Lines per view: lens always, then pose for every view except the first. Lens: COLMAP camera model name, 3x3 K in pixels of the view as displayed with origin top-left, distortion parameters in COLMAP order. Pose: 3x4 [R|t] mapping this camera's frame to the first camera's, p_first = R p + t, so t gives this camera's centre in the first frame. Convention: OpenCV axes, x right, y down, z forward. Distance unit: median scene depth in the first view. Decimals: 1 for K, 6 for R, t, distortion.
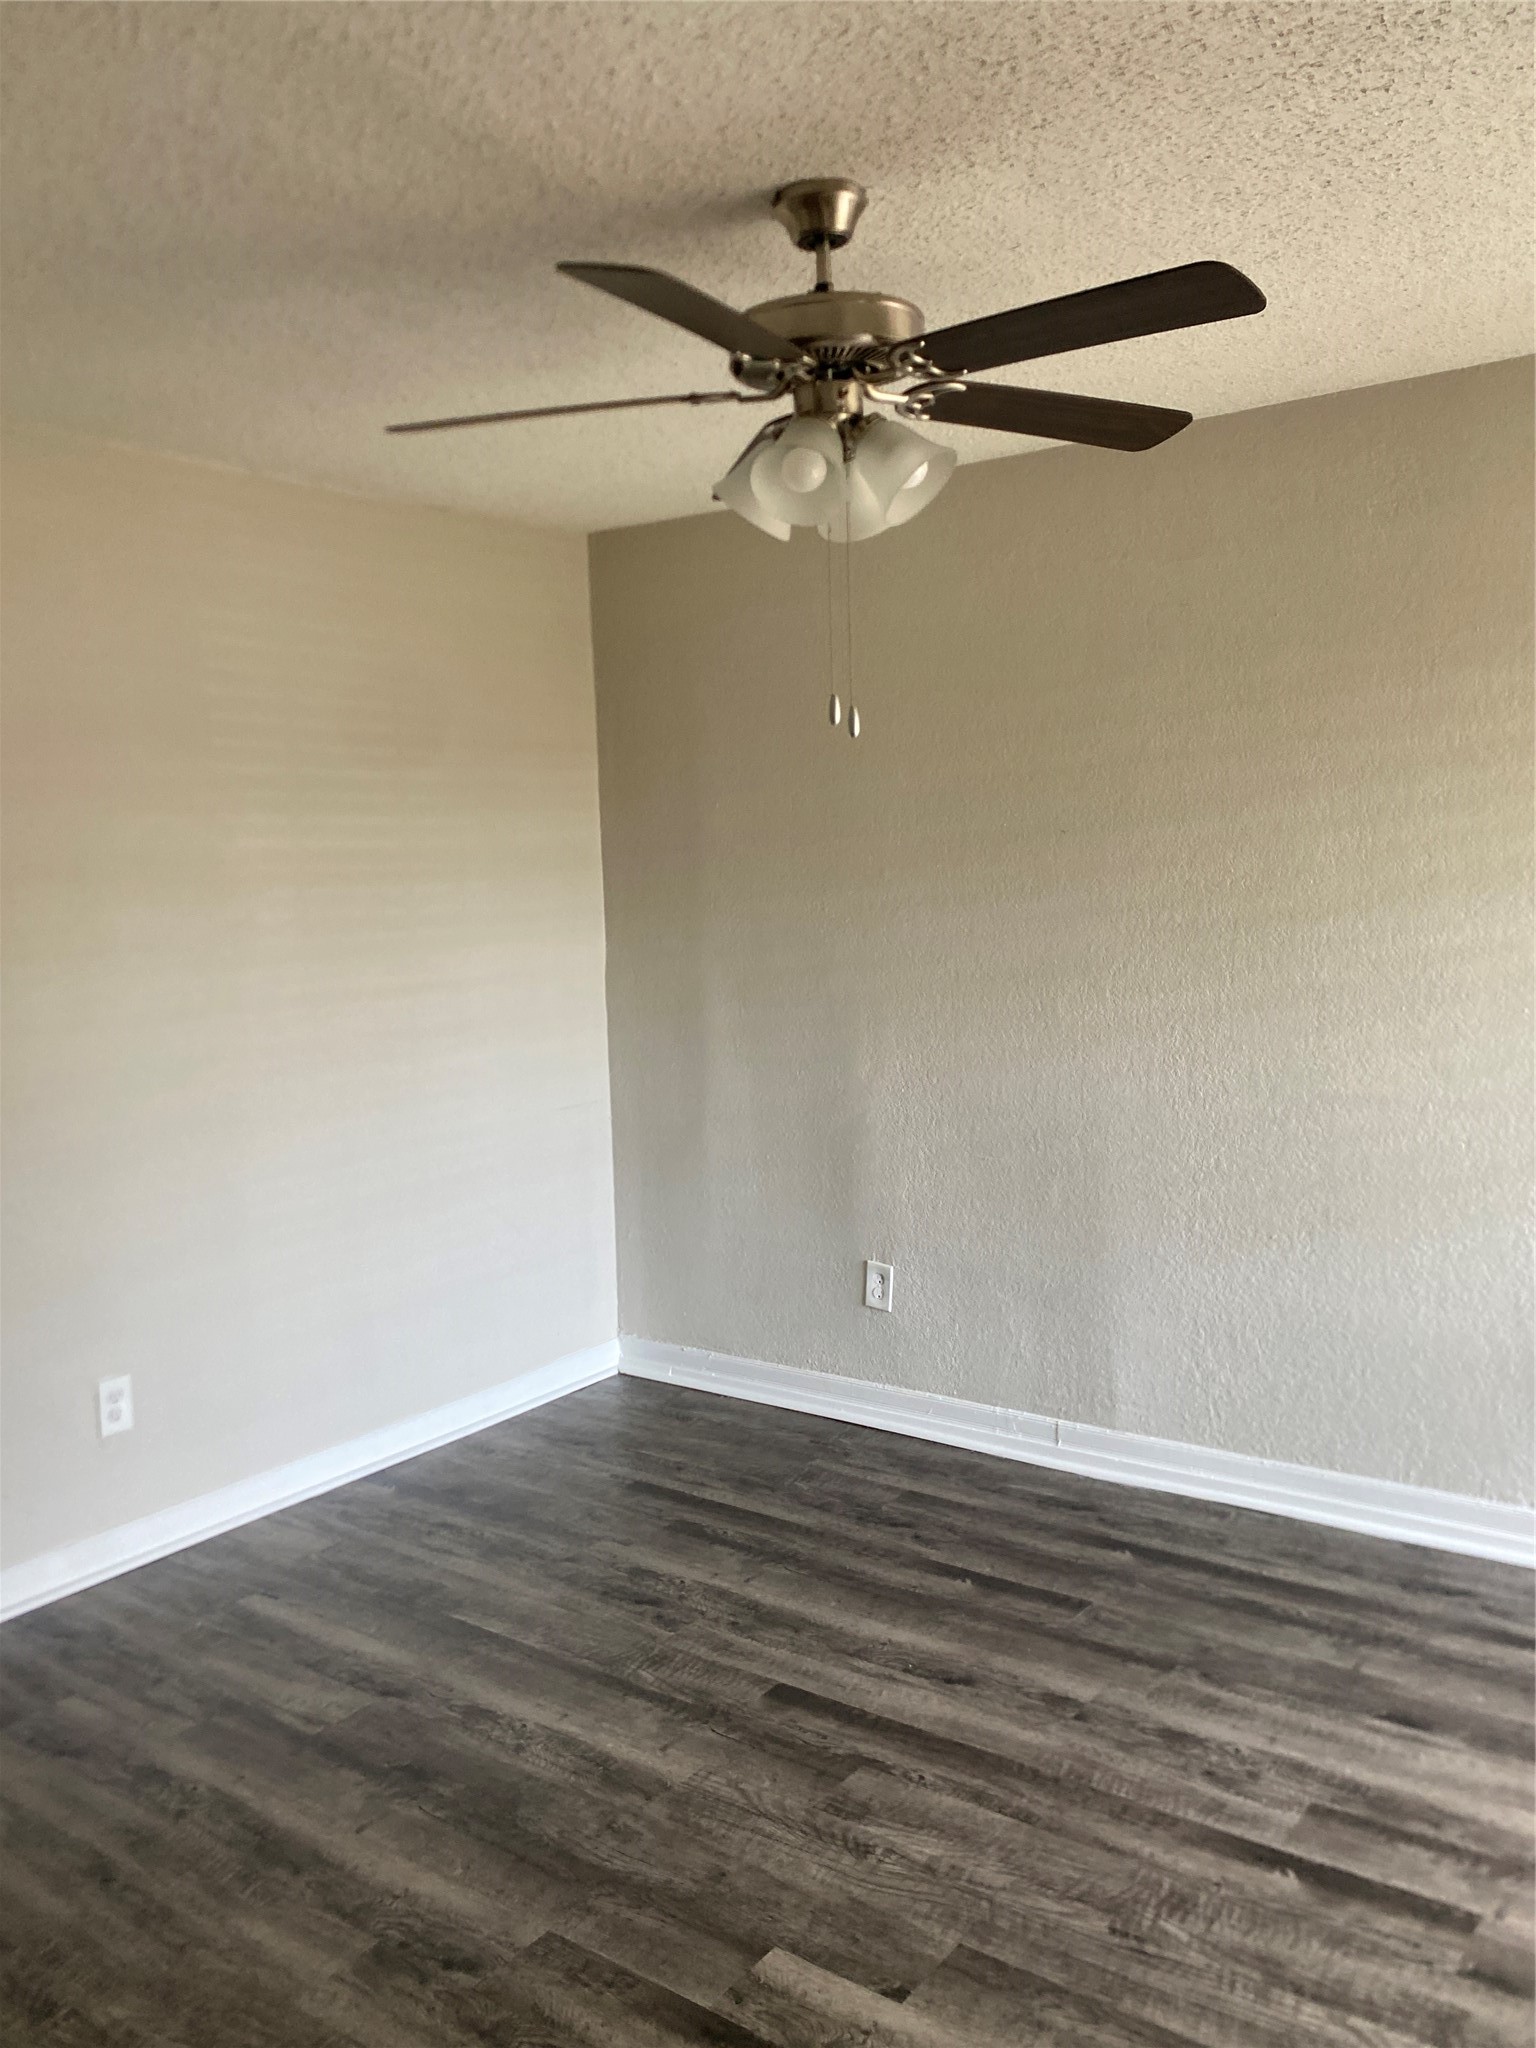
lens RADIAL K [[1682.3, 0, 761.9], [0, 1682.3, 1044.8], [0, 0, 1]] dist [0.003075, -0.008427]
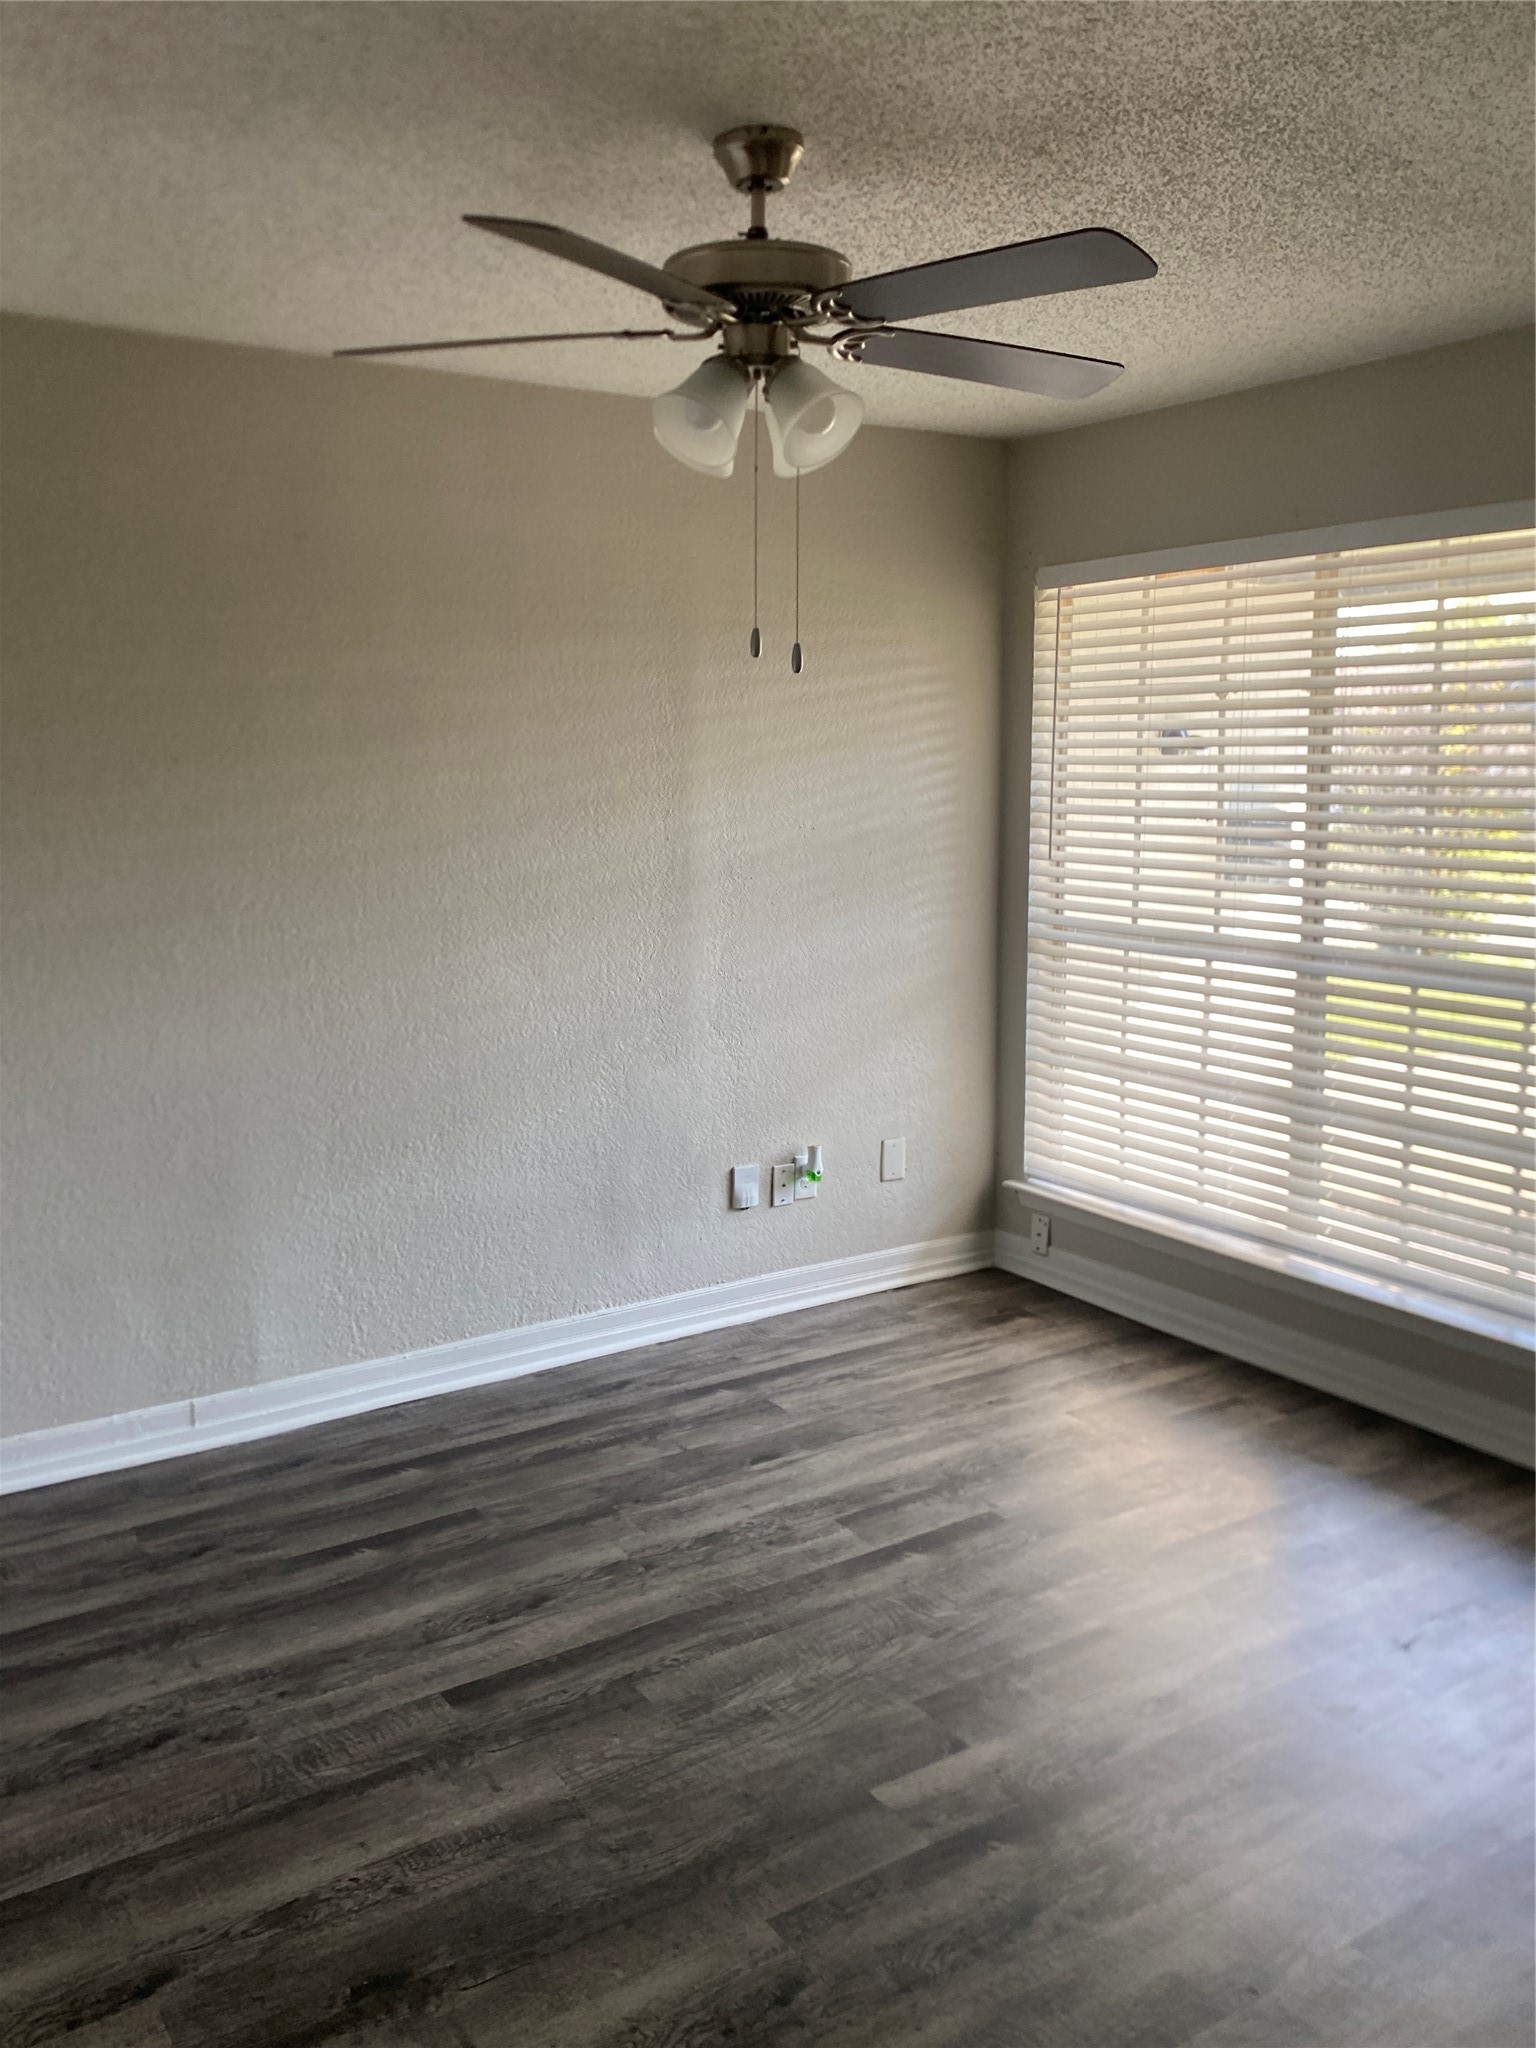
lens RADIAL K [[1652.4, 0, 768.0], [0, 1652.4, 1024.0], [0, 0, 1]] dist [0.006438, 0.007518]
pose [[0.358086, -0.129101, 0.924720, -0.695207], [0.106543, 0.989575, 0.096898, -0.048620], [-0.927590, 0.063825, 0.368108, 0.467918]]
